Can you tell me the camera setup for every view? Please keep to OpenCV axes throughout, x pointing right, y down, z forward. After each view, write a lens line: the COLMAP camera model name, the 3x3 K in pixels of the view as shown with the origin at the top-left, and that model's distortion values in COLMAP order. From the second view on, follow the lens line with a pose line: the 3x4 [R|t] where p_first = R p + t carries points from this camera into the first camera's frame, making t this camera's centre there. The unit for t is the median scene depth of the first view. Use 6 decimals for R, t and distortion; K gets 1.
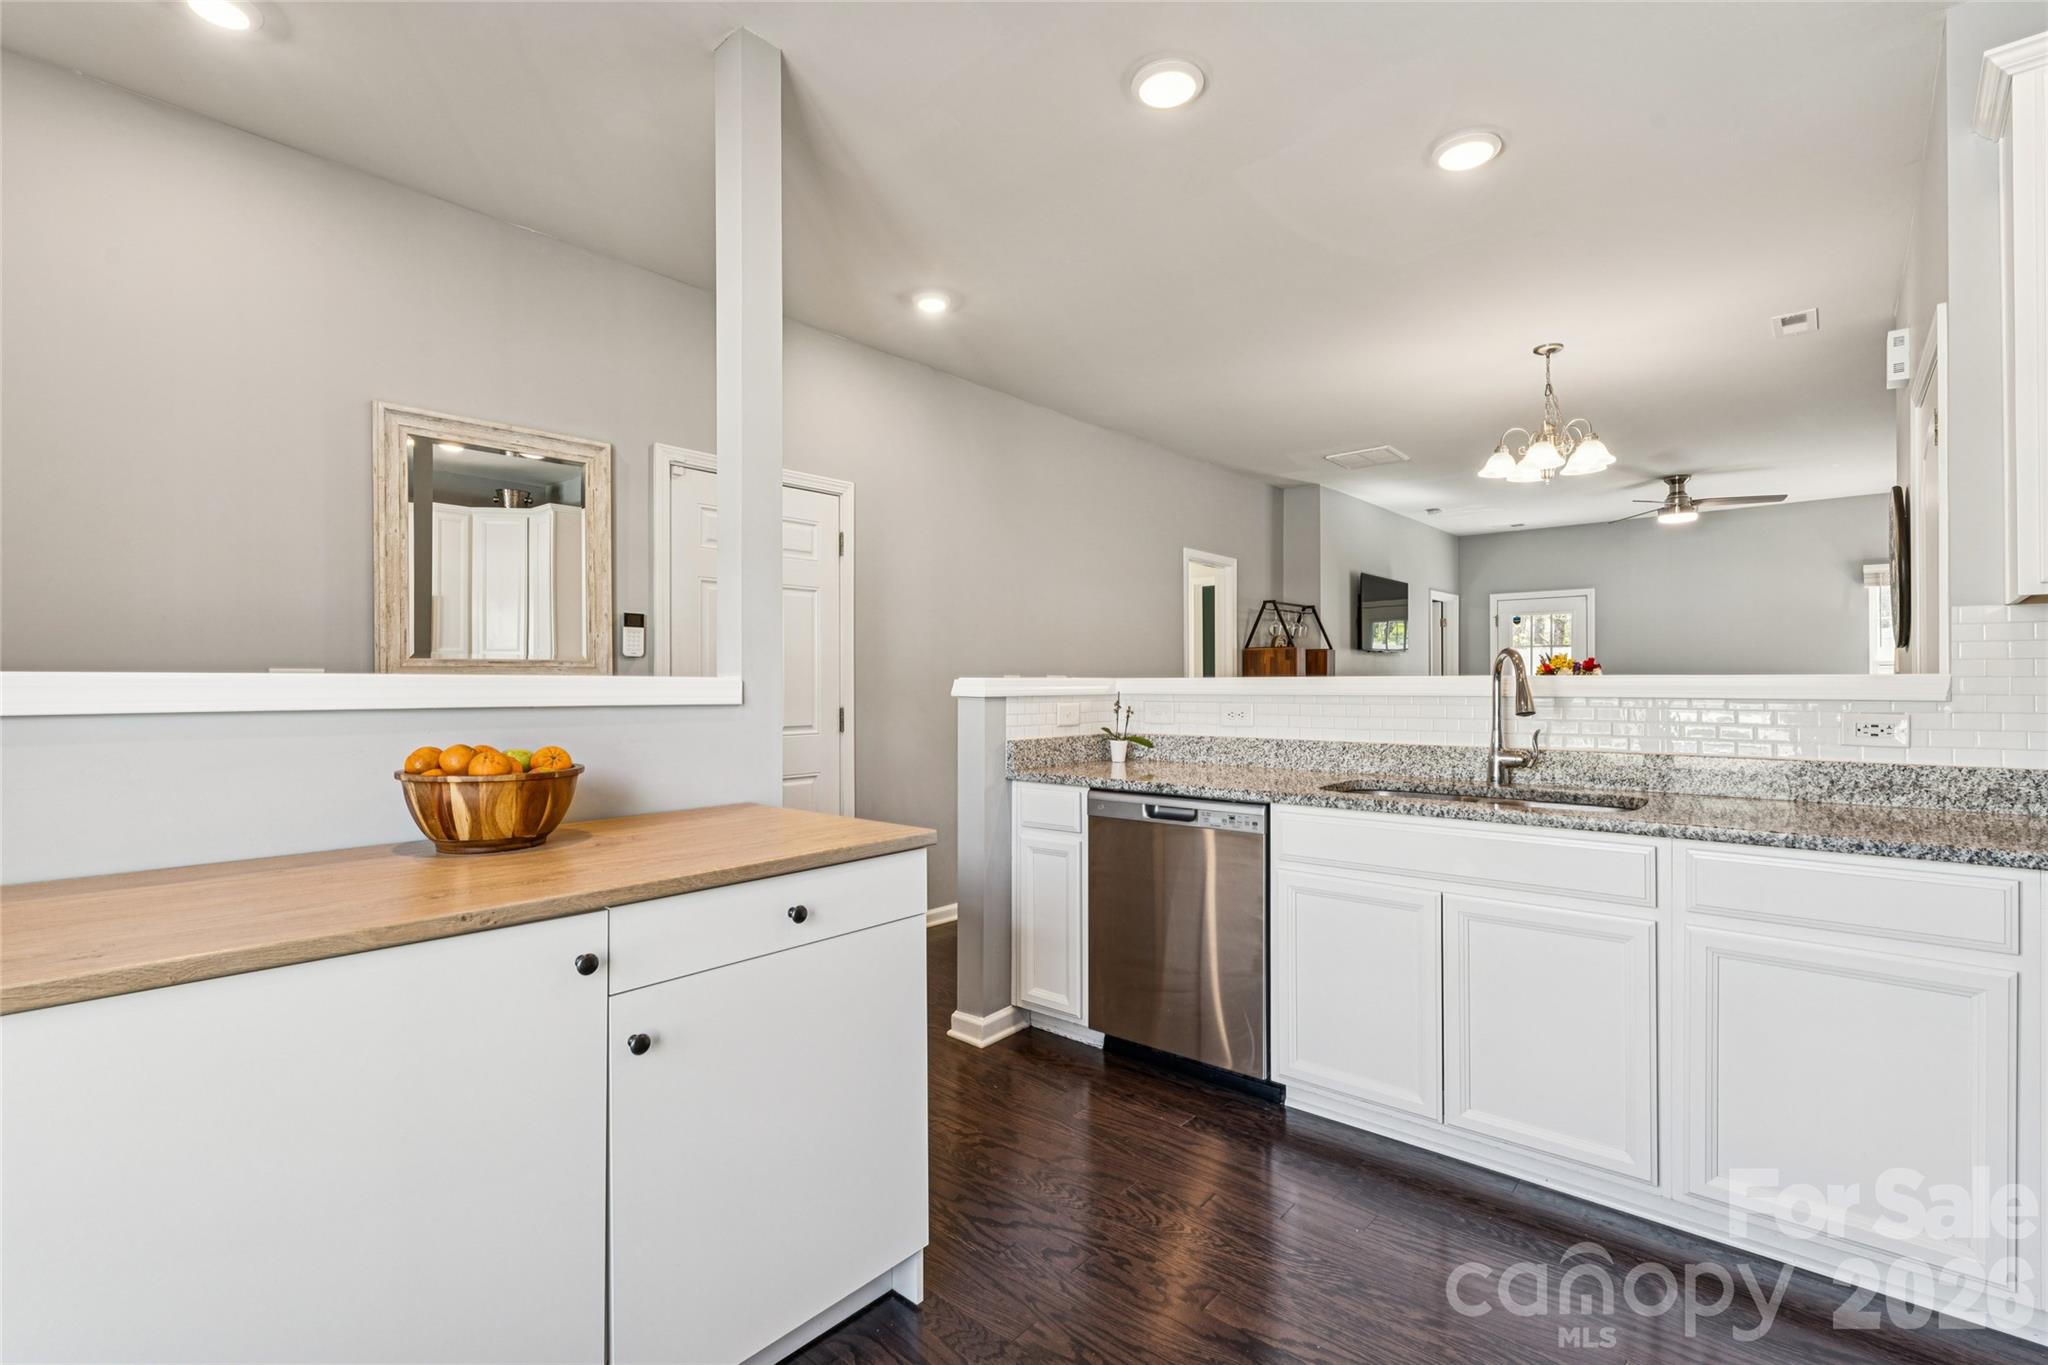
lens RADIAL K [[923.5, 0, 1028.2], [0, 923.5, 680.7], [0, 0, 1]] dist [0.001368, -0.000801]
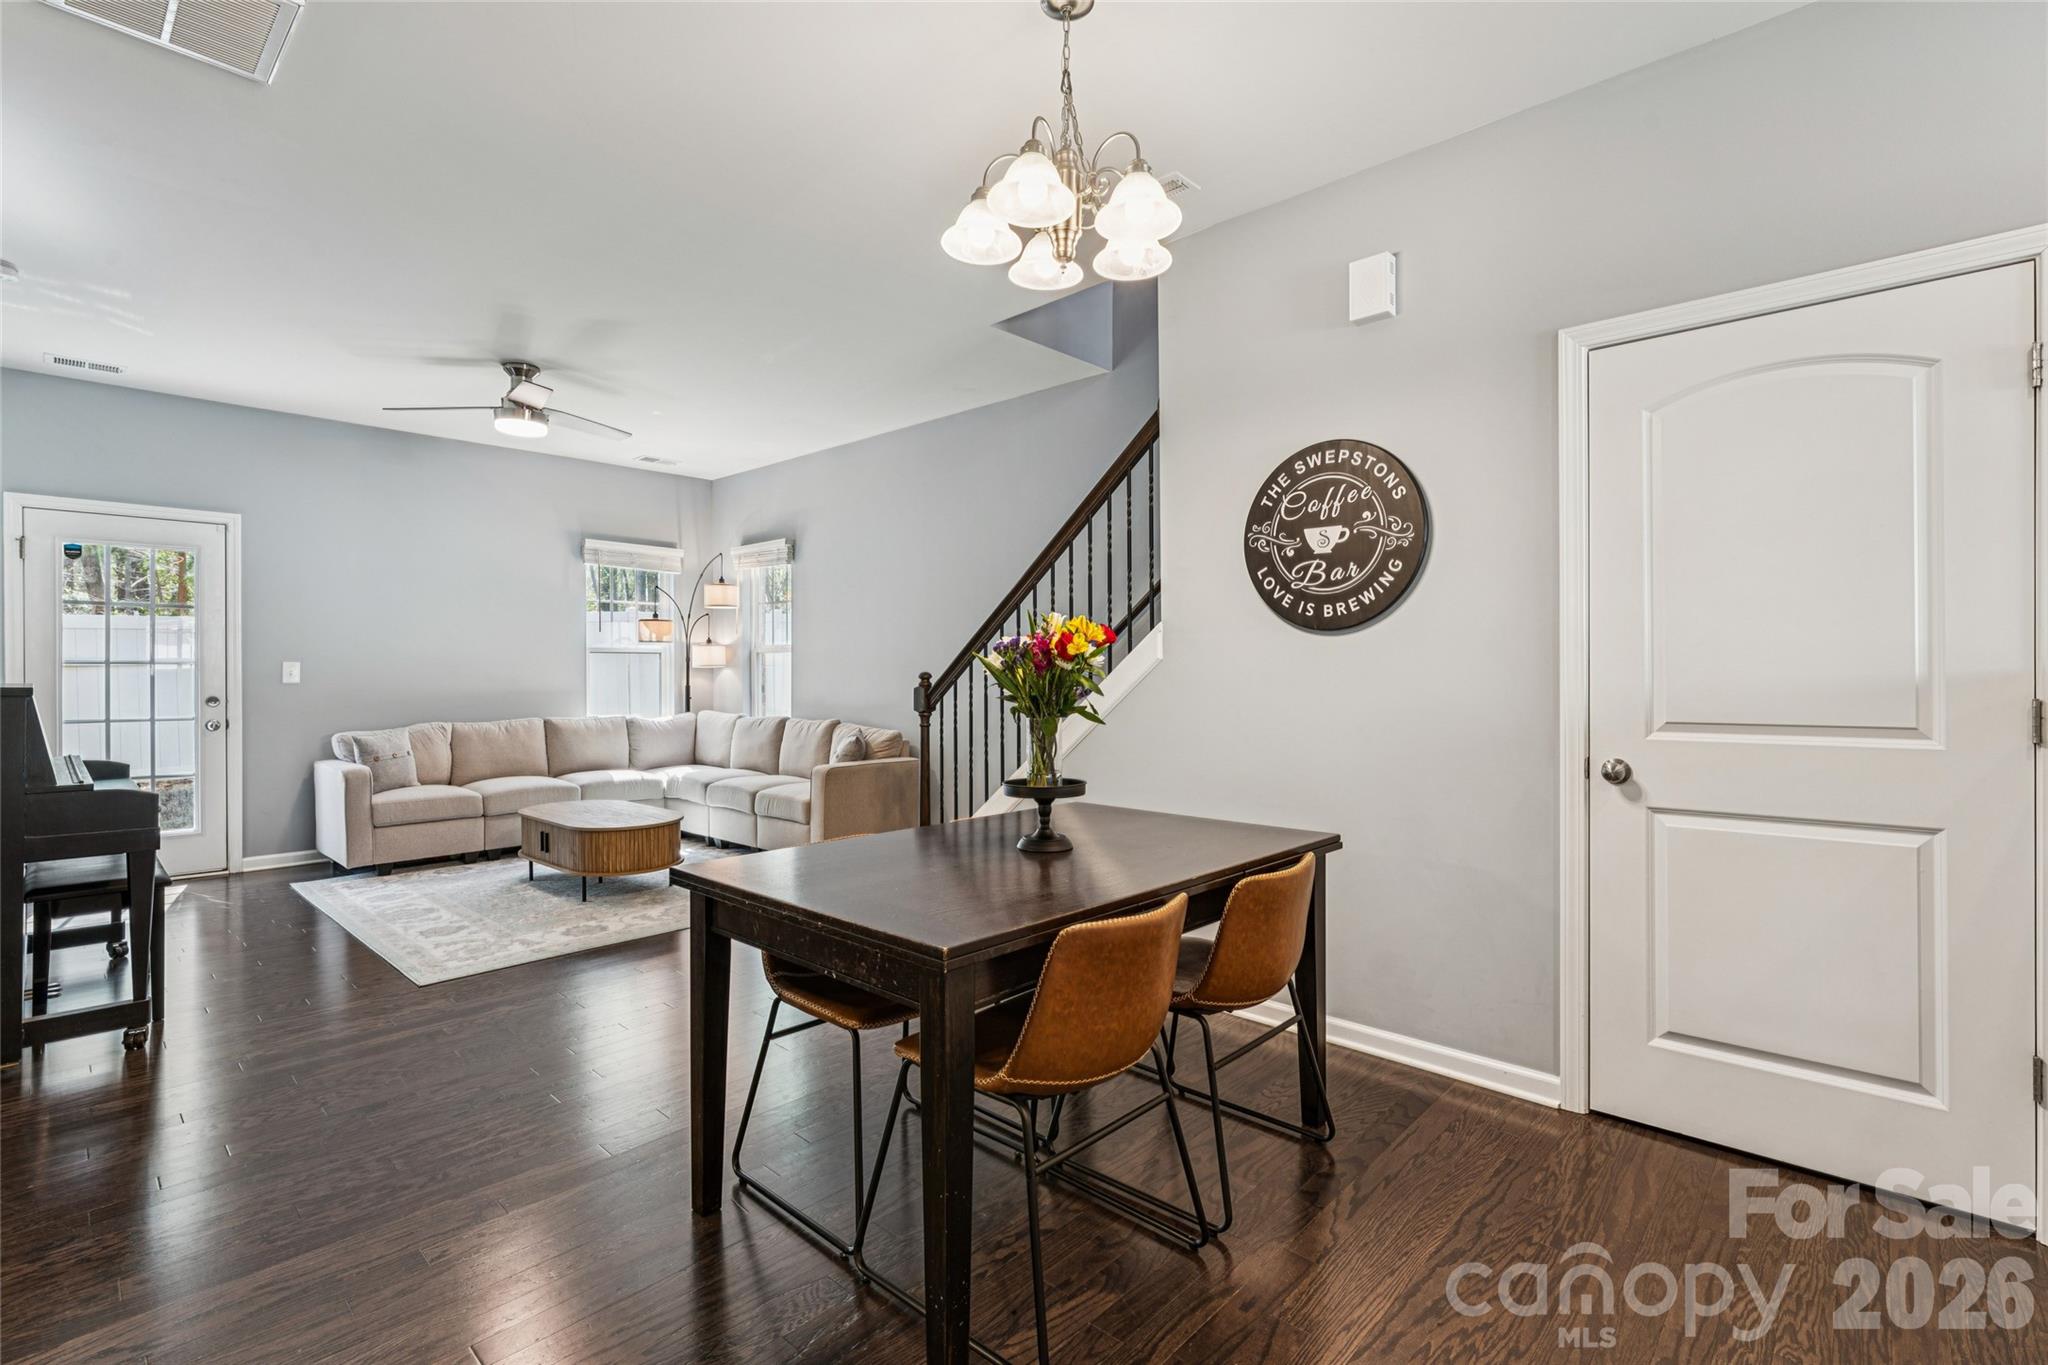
lens RADIAL K [[923.5, 0, 1018.8], [0, 923.5, 677.3], [0, 0, 1]] dist [0.001368, -0.000801]
pose [[0.031350, -0.004992, 0.999496, 0.035201], [-0.003226, 0.999982, 0.005096, 0.001688], [-0.999503, -0.003384, 0.031334, 0.623761]]
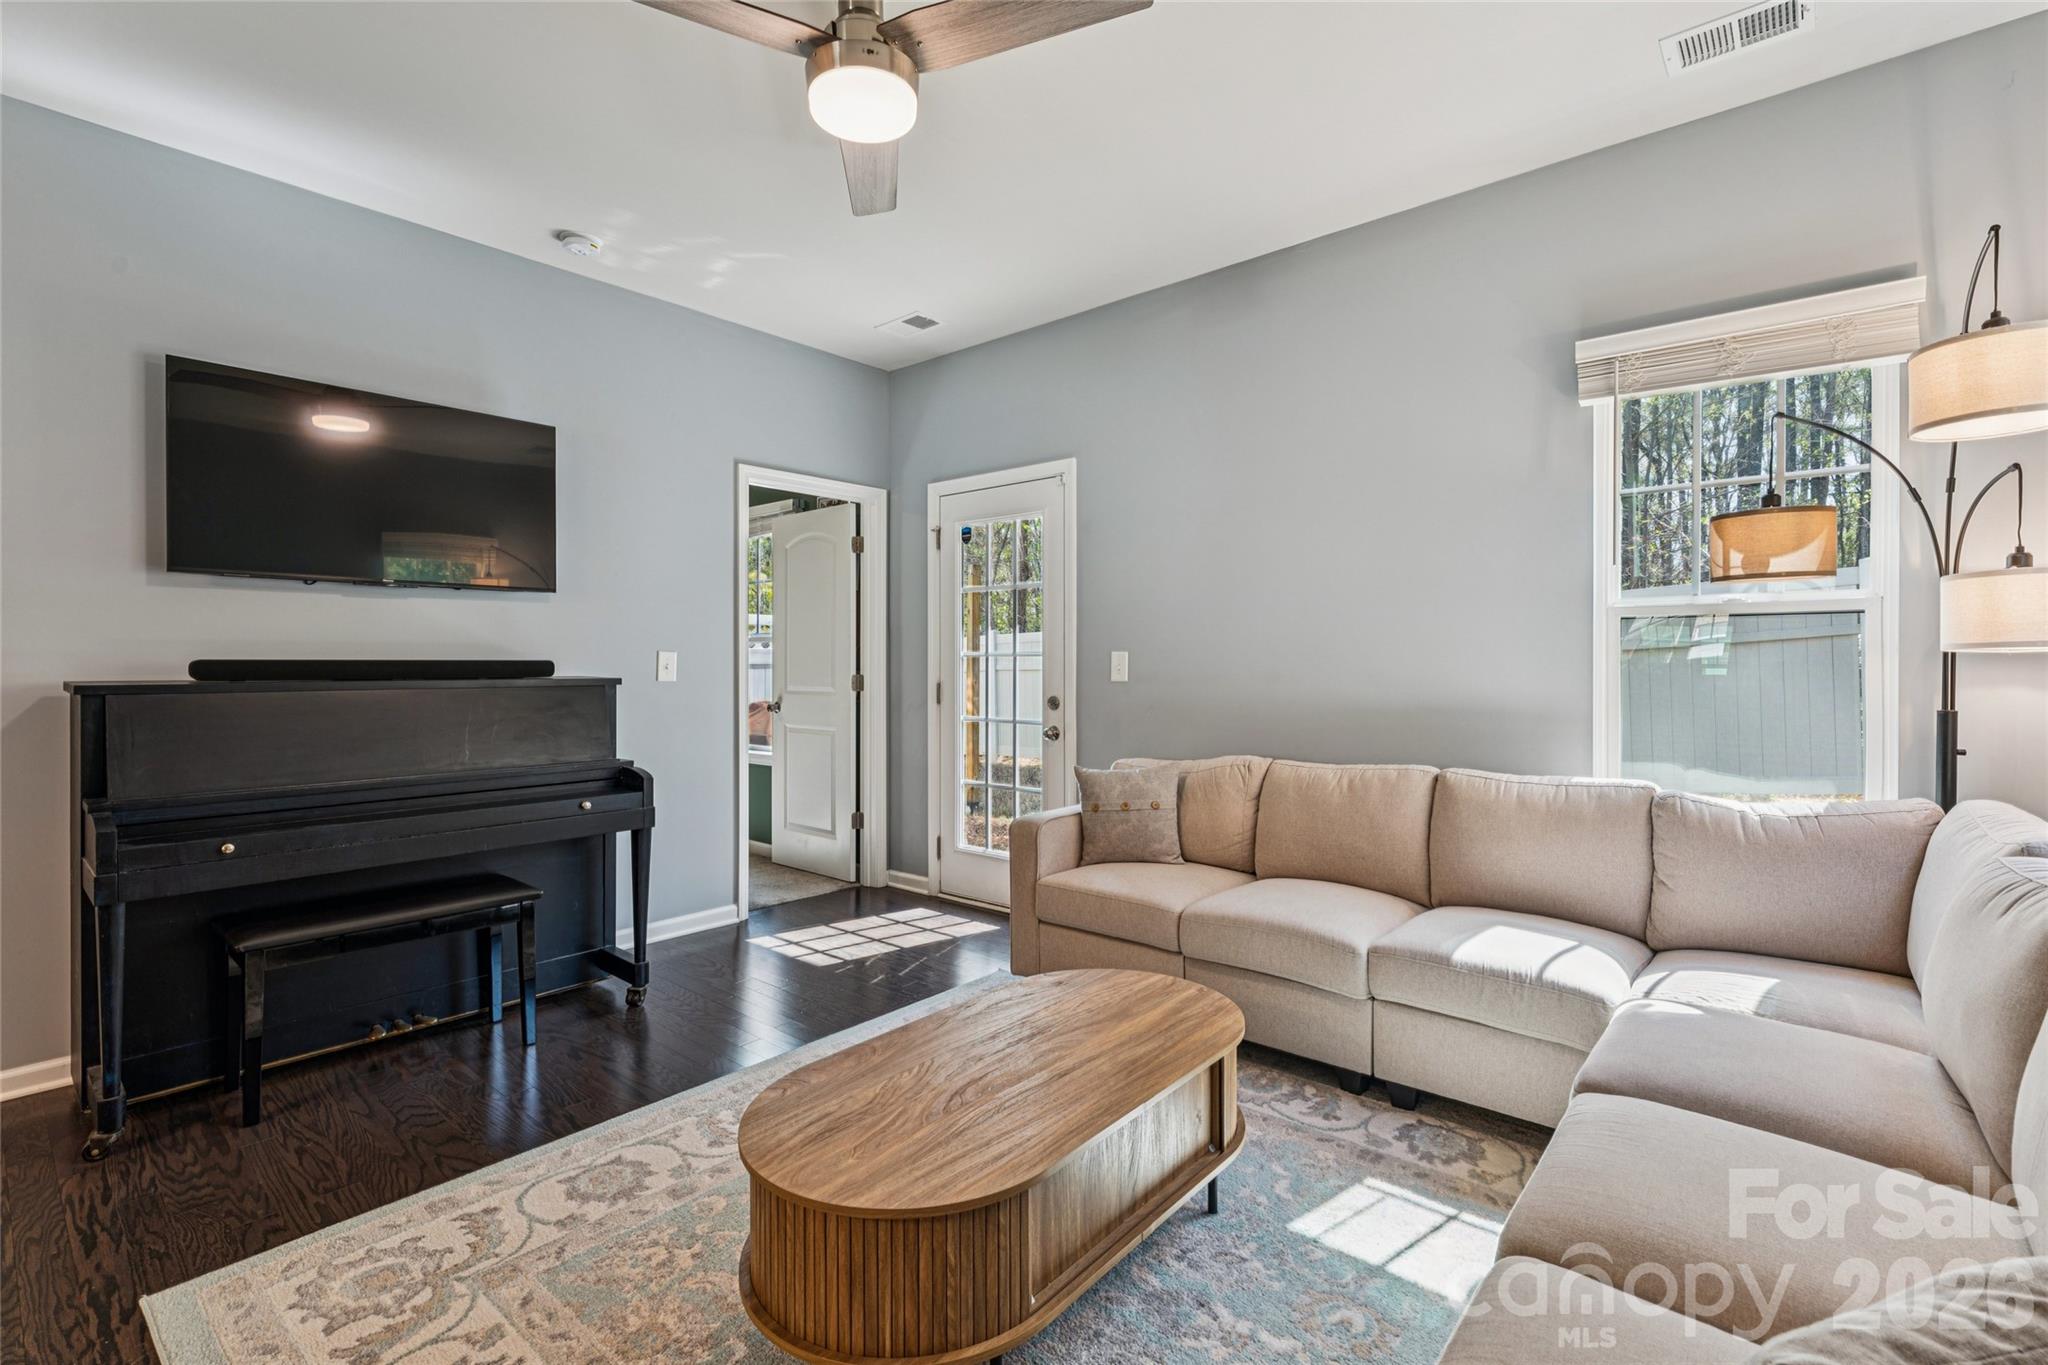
lens RADIAL K [[923.5, 0, 1022.5], [0, 923.5, 672.2], [0, 0, 1]] dist [0.001368, -0.000801]
pose [[0.999954, -0.000255, 0.009556, 0.766293], [0.000129, 0.999912, 0.013248, -0.000240], [-0.009559, -0.013247, 0.999867, 0.714895]]
